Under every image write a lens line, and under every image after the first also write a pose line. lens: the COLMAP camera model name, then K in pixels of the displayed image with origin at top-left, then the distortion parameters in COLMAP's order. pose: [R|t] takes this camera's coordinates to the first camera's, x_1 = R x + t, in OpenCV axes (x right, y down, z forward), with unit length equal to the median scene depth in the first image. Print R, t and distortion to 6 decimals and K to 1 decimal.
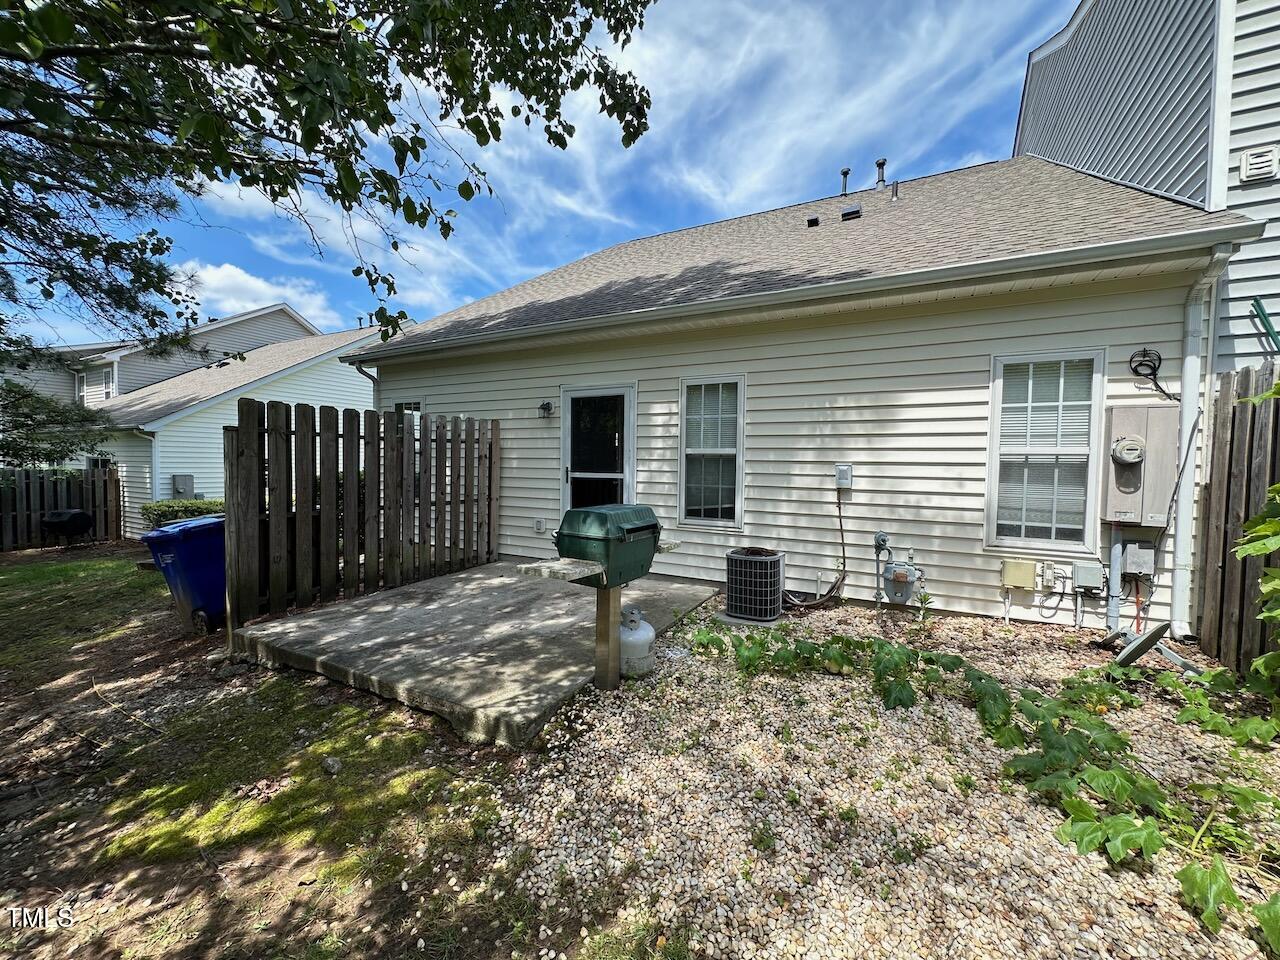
lens RADIAL K [[509.4, 0, 637.9], [0, 509.4, 481.7], [0, 0, 1]] dist [-0.003268, 0.000275]
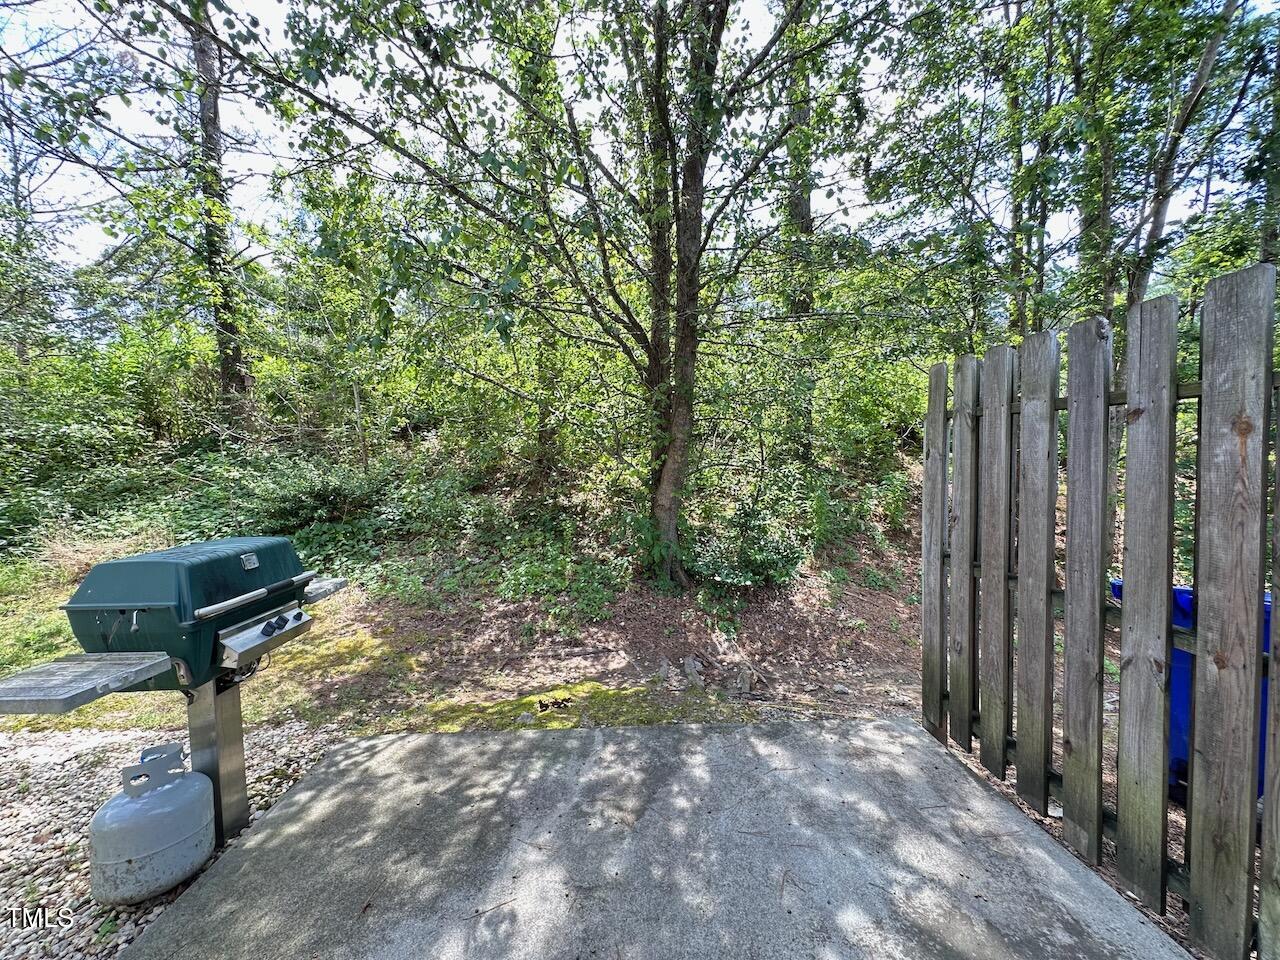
lens RADIAL K [[509.4, 0, 637.9], [0, 509.4, 481.7], [0, 0, 1]] dist [-0.003268, 0.000275]
pose [[-0.858720, 0.019227, -0.512084, -0.168343], [-0.021763, 0.997026, 0.073929, -0.072757], [0.511982, 0.074629, -0.855748, 1.593276]]
